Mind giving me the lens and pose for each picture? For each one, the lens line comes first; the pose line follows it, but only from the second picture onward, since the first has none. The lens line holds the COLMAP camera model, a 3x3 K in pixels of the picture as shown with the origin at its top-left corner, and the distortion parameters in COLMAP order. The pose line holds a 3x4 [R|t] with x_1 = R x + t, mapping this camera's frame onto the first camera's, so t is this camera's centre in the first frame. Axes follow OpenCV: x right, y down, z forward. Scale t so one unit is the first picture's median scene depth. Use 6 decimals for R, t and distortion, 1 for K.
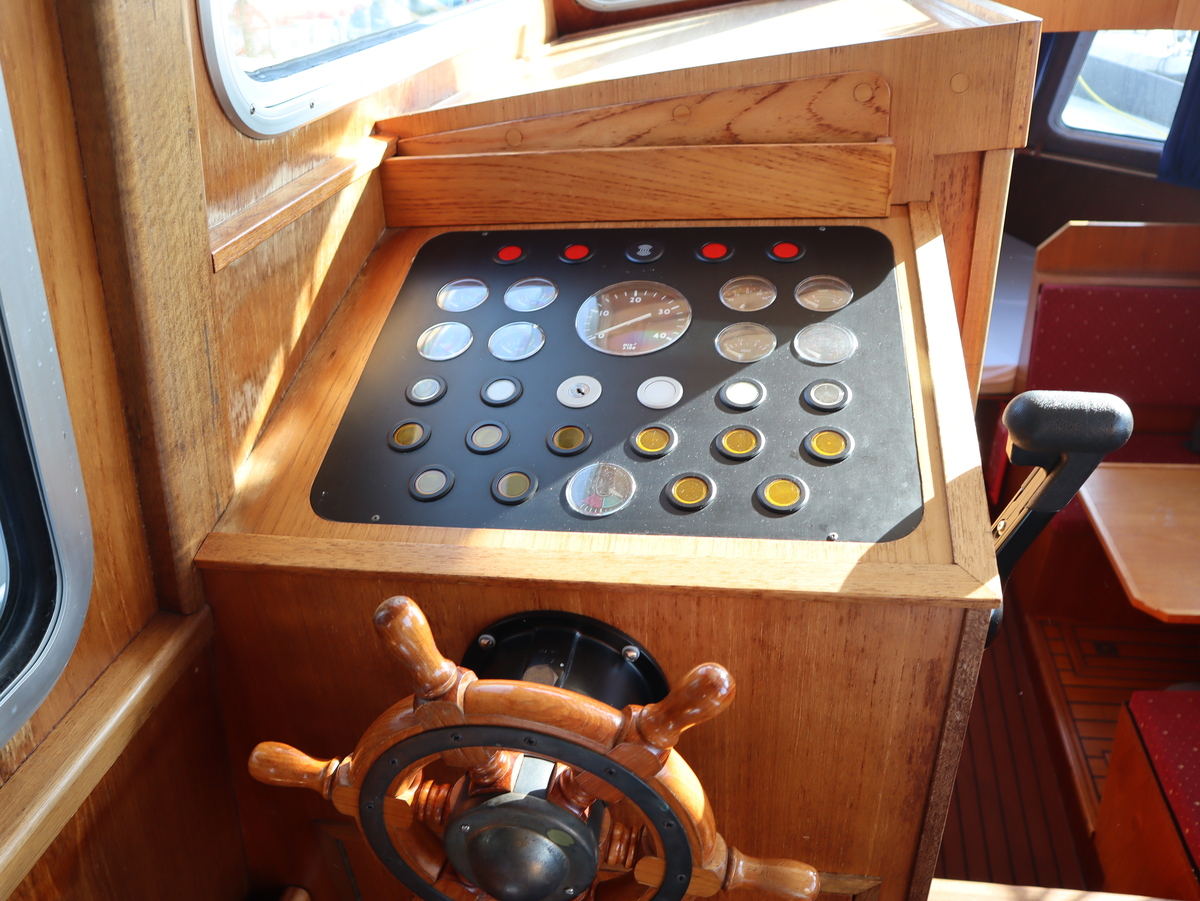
lens RADIAL K [[934.9, 0, 599.5], [0, 934.9, 454.6], [0, 0, 1]] dist [-0.130476, 0.084917]
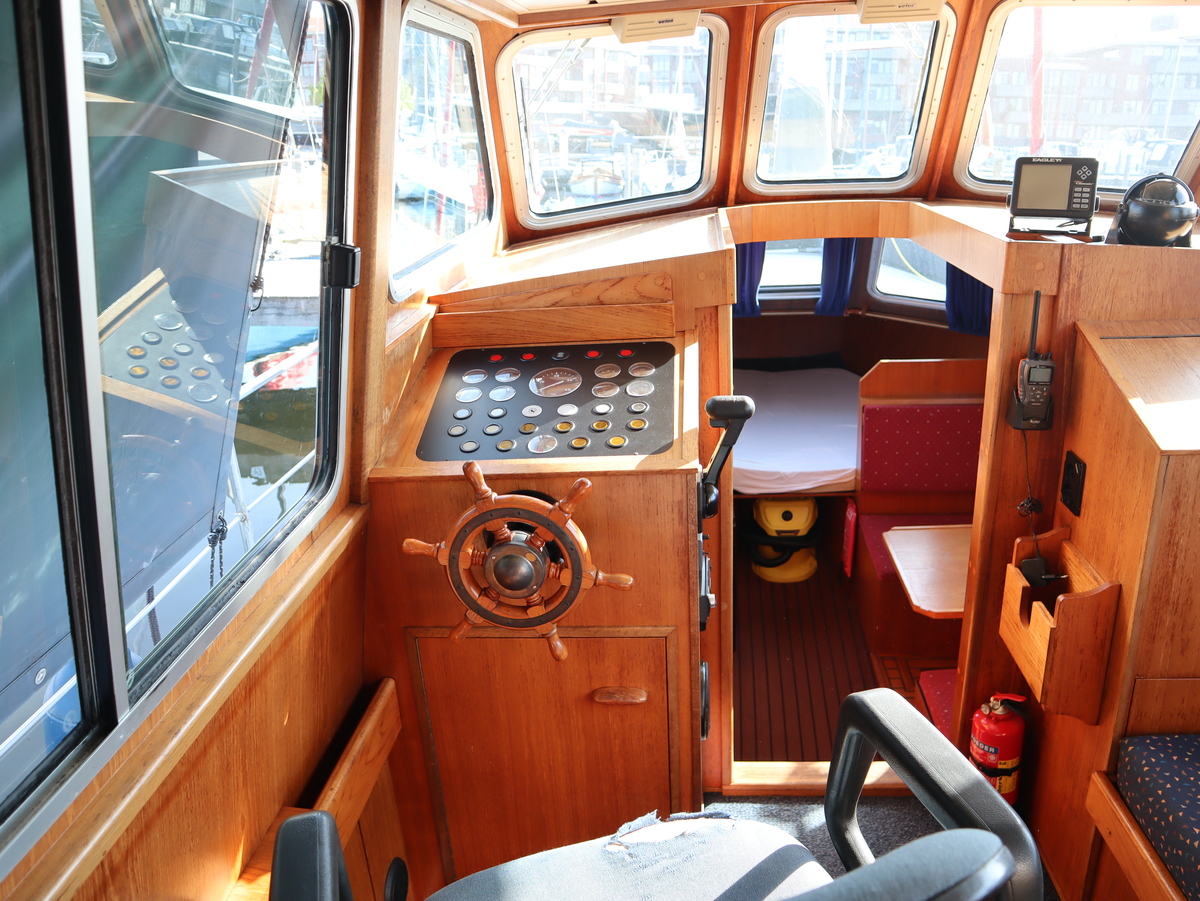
lens RADIAL K [[934.9, 0, 599.5], [0, 934.9, 454.6], [0, 0, 1]] dist [-0.130476, 0.084917]
pose [[0.997329, -0.020907, 0.069984, -0.017285], [0.033036, 0.983669, -0.176931, 0.395764], [-0.065141, 0.178770, 0.981732, -1.089284]]
